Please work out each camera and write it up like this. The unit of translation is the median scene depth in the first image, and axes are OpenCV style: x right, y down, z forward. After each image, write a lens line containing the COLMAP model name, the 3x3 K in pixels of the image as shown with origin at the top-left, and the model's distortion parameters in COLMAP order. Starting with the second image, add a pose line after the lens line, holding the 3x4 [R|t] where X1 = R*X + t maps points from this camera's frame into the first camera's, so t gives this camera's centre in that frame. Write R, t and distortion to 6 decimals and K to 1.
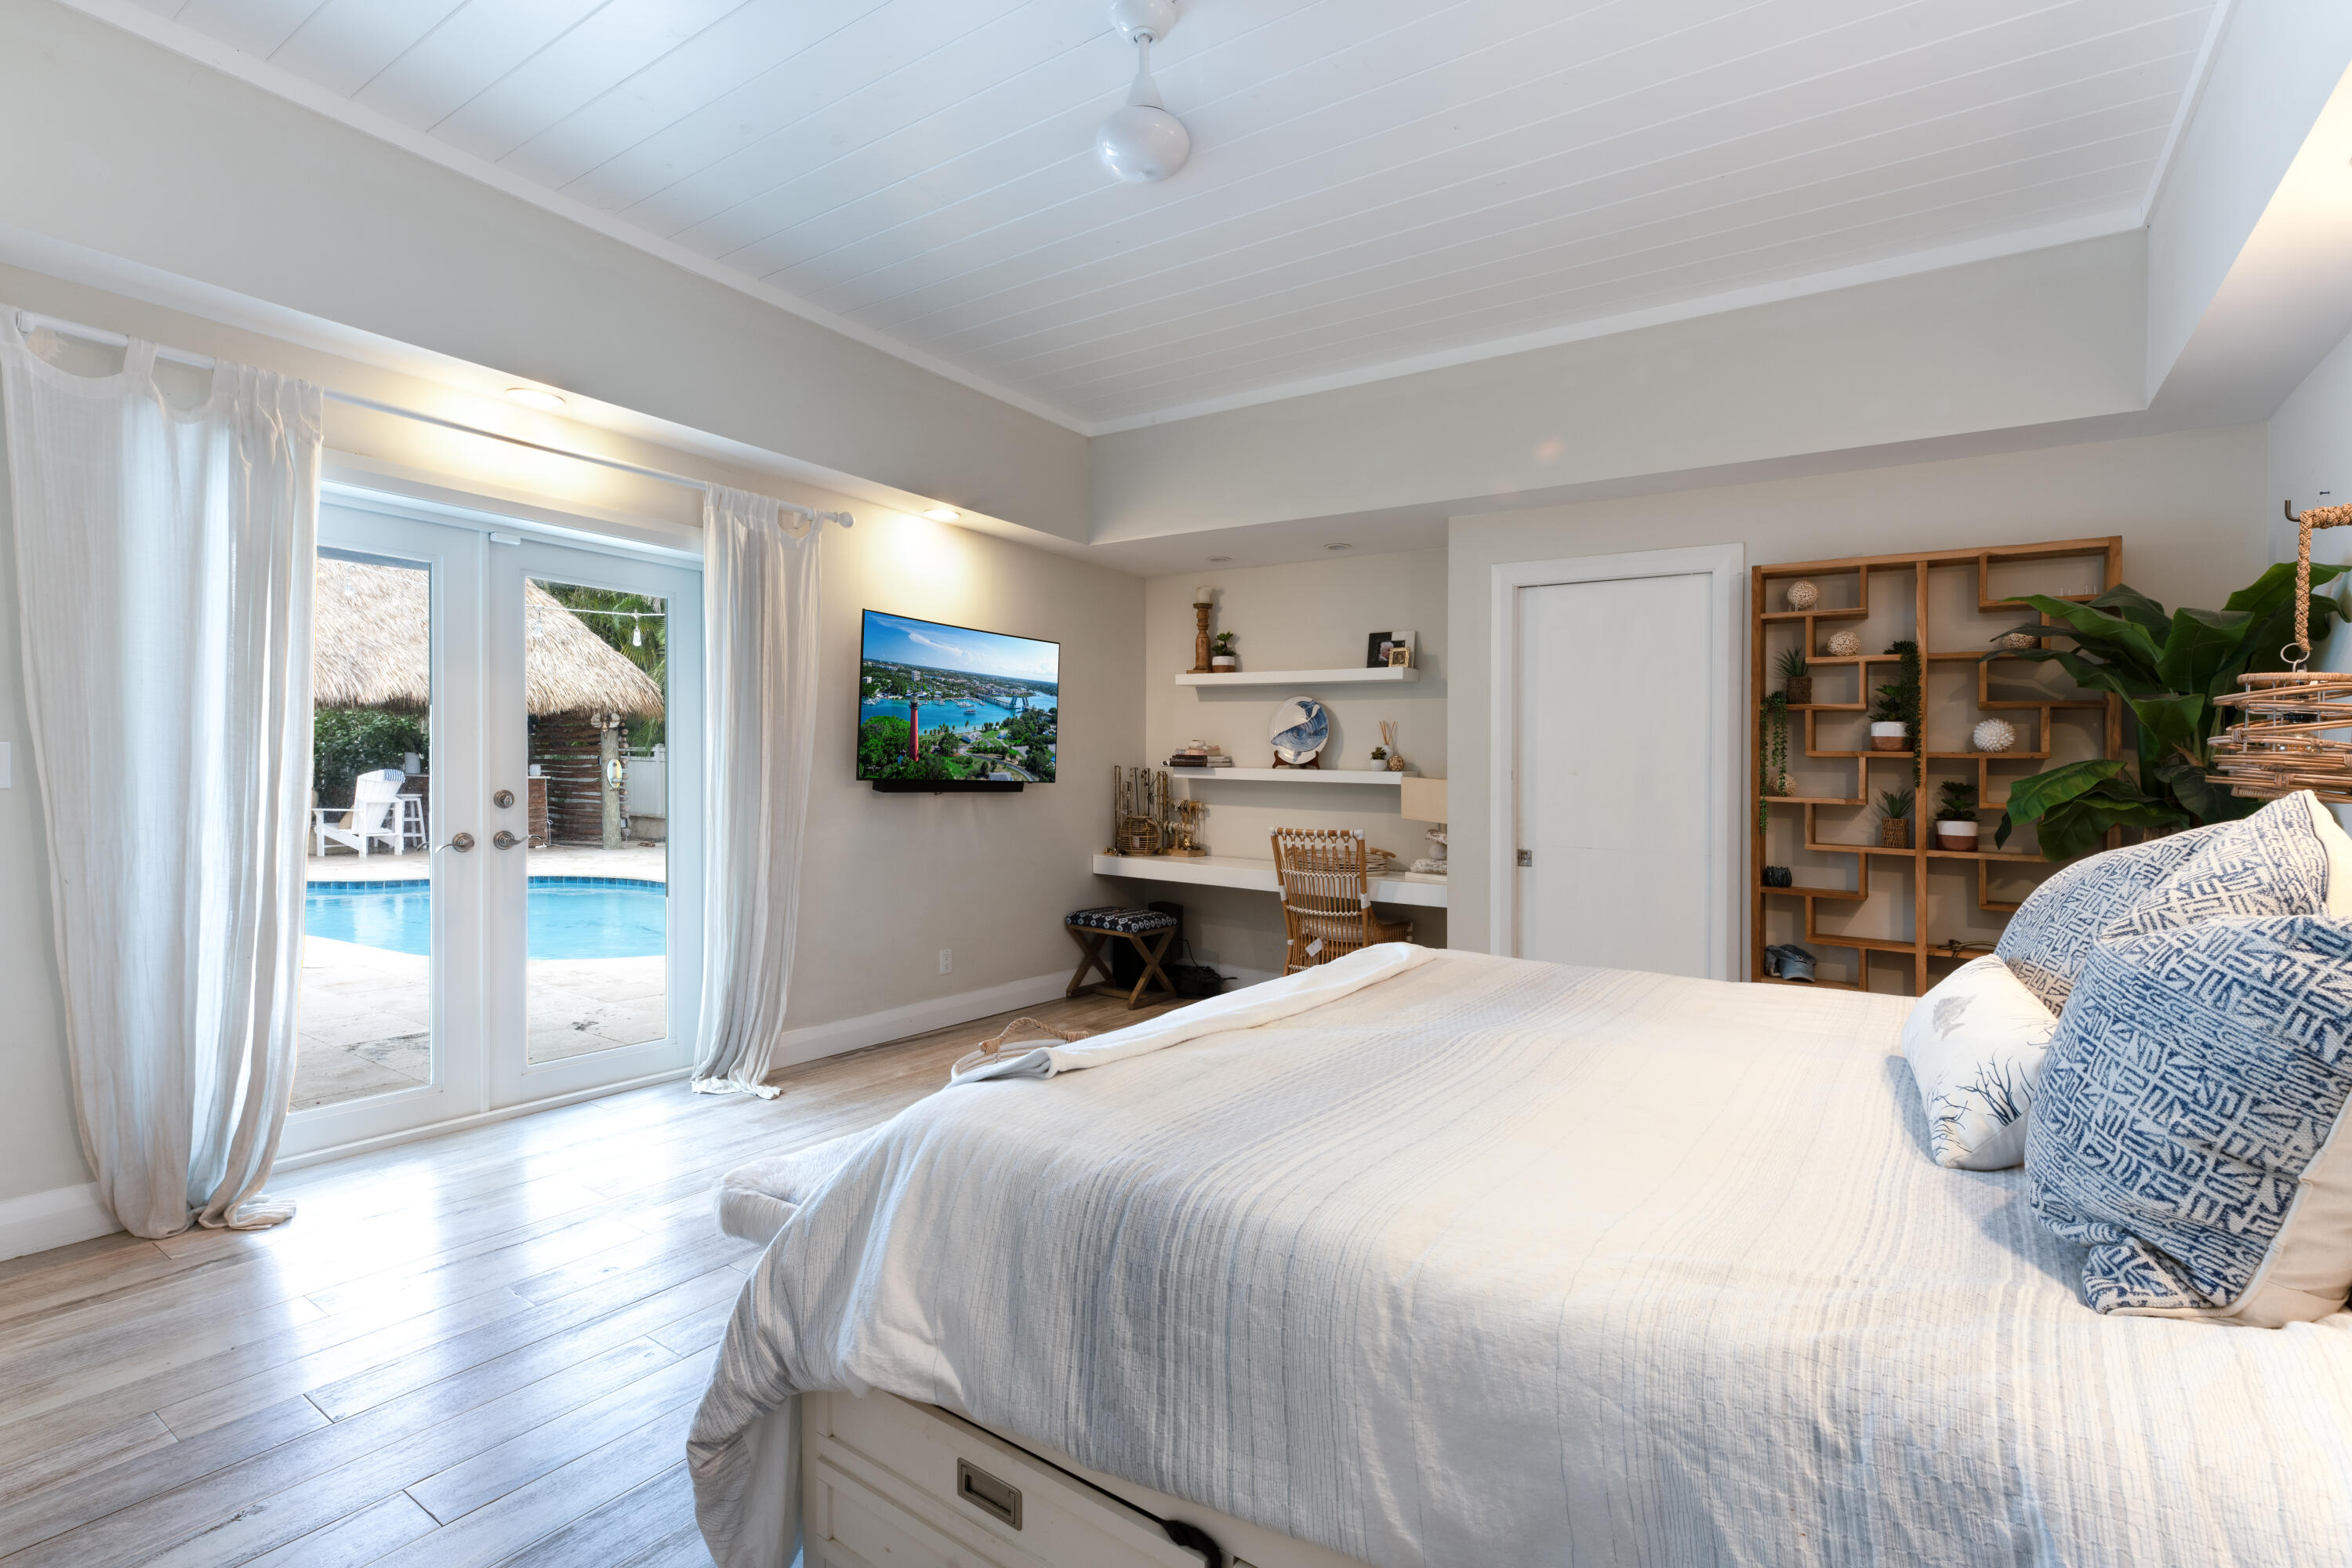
lens RADIAL K [[1097.1, 0, 1176.0], [0, 1097.1, 784.0], [0, 0, 1]] dist [0.014924, -0.000165]
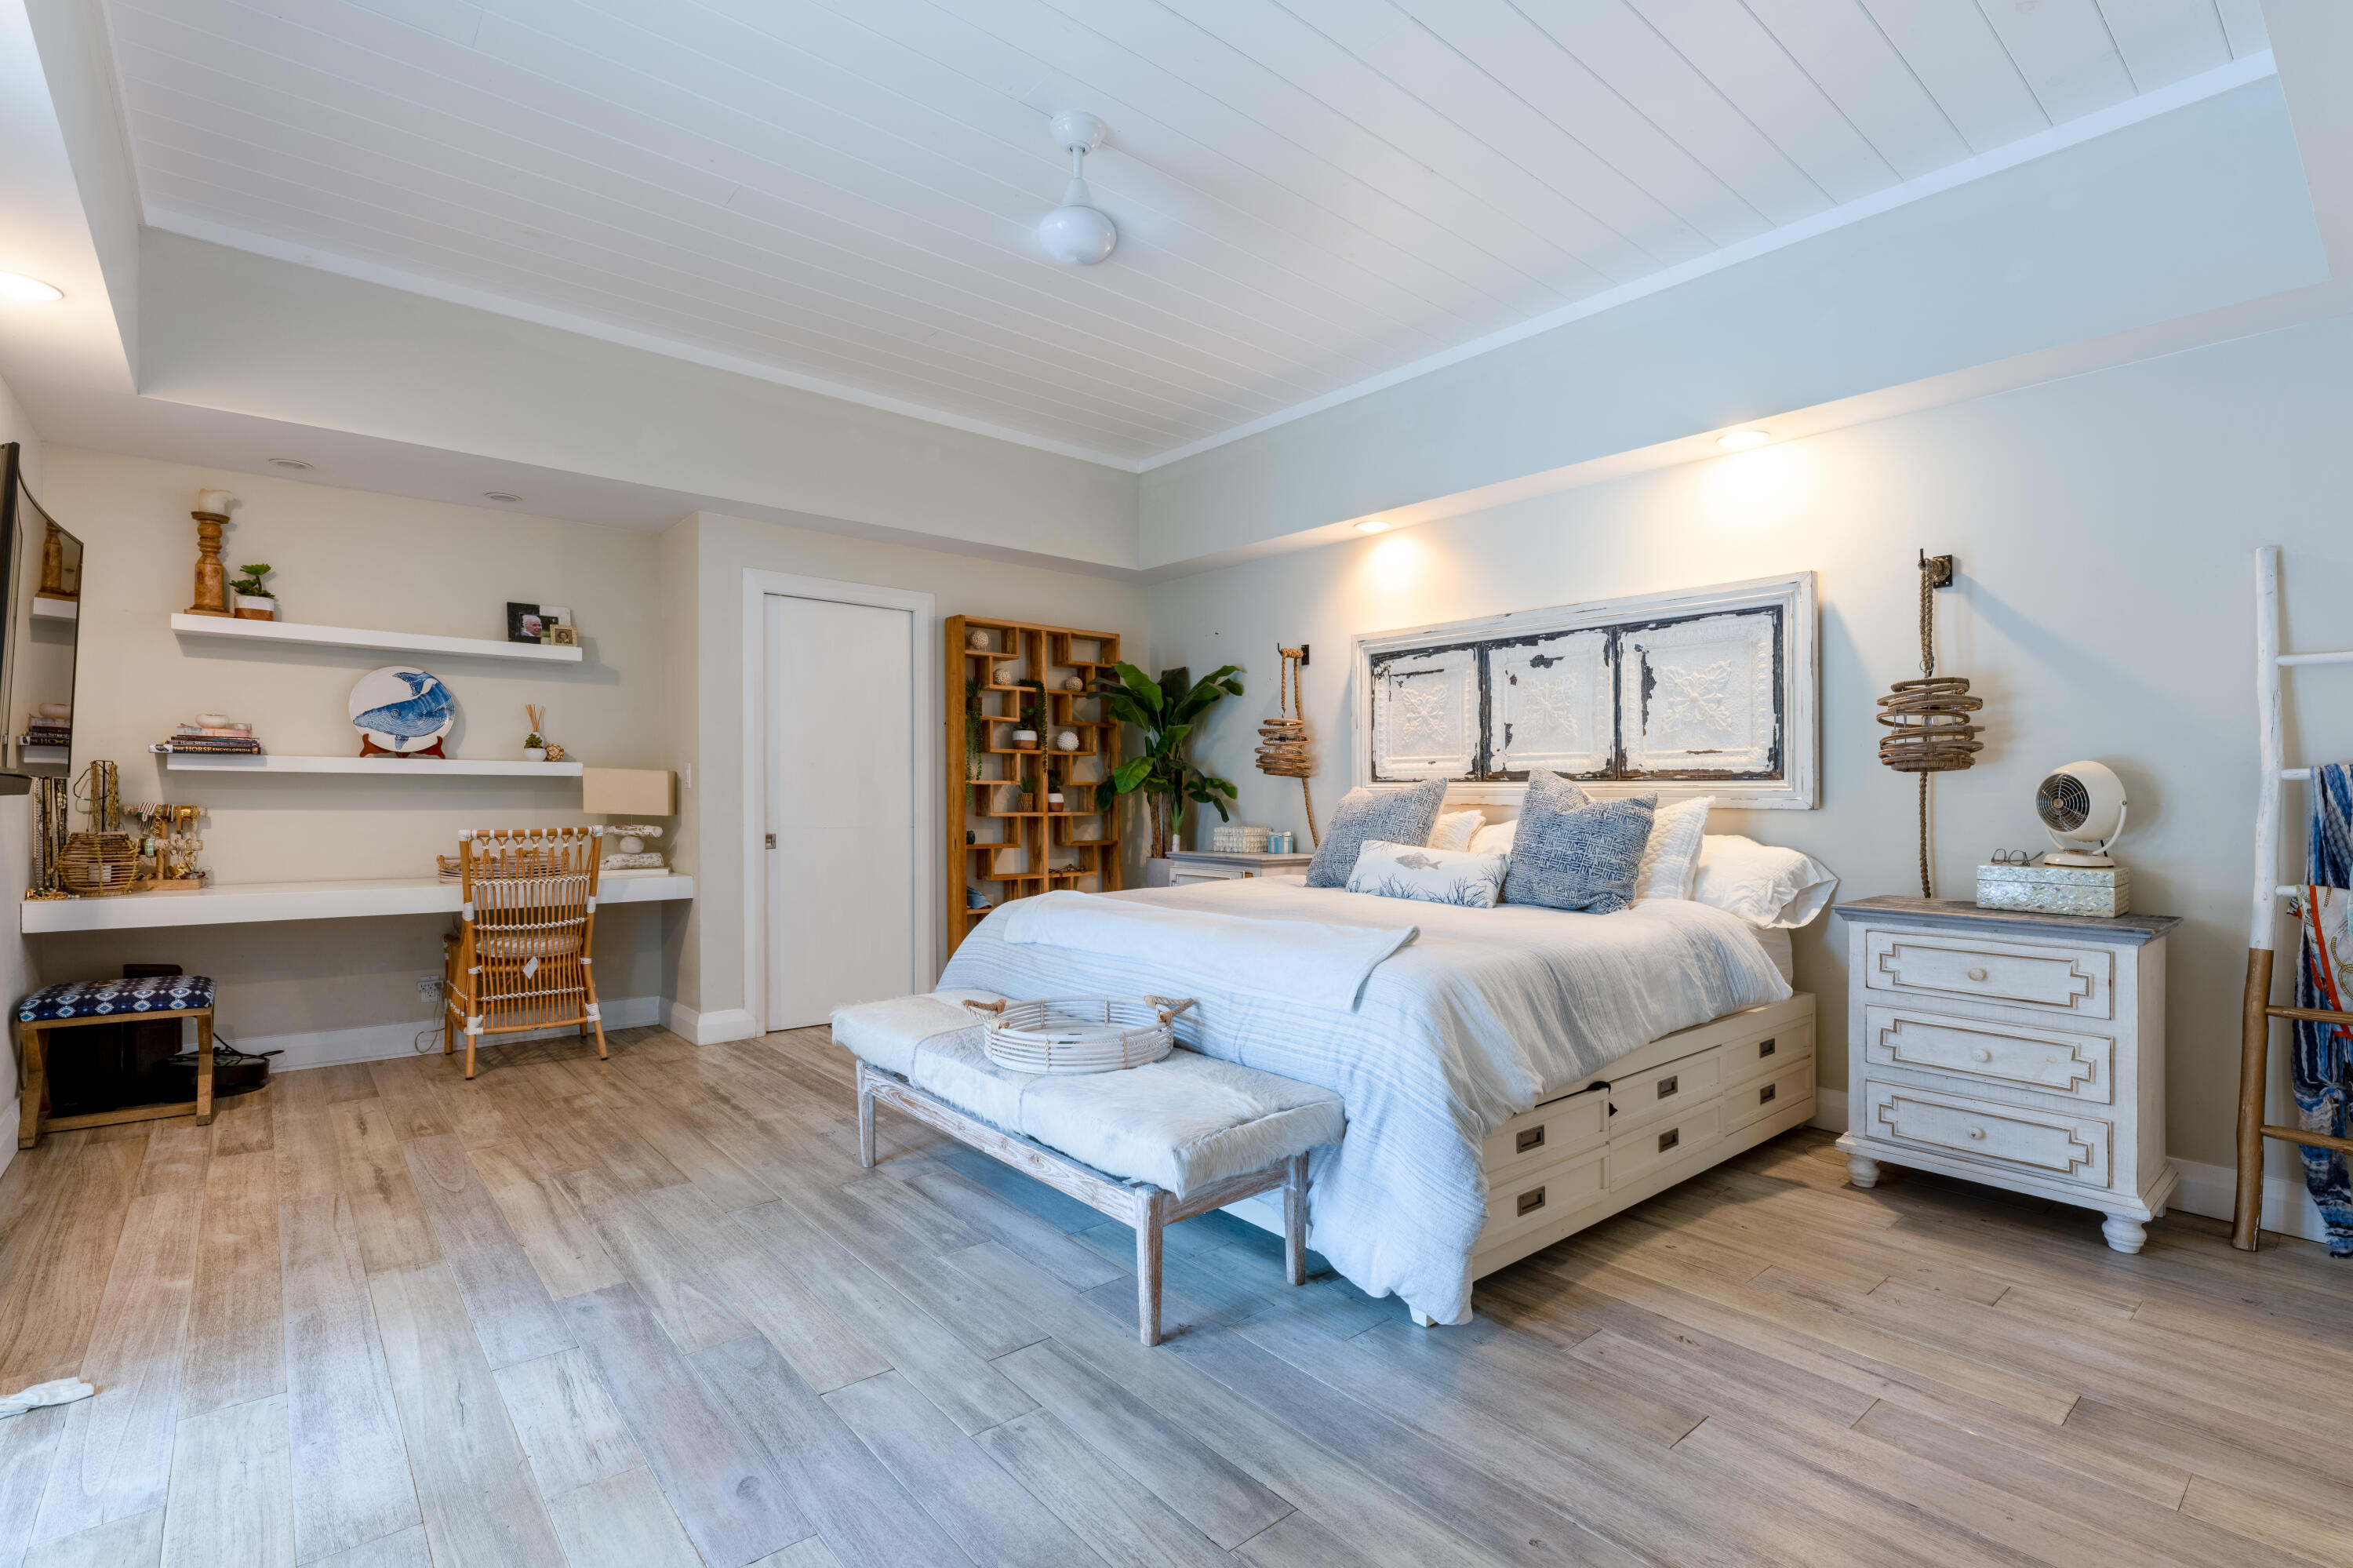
lens RADIAL K [[1097.6, 0, 1176.5], [0, 1097.6, 784.0], [0, 0, 1]] dist [0.014924, -0.000165]
pose [[0.254568, -0.016384, 0.966916, -0.538168], [0.010213, 0.999846, 0.014253, -0.001022], [-0.967001, 0.006246, 0.254696, 0.273297]]
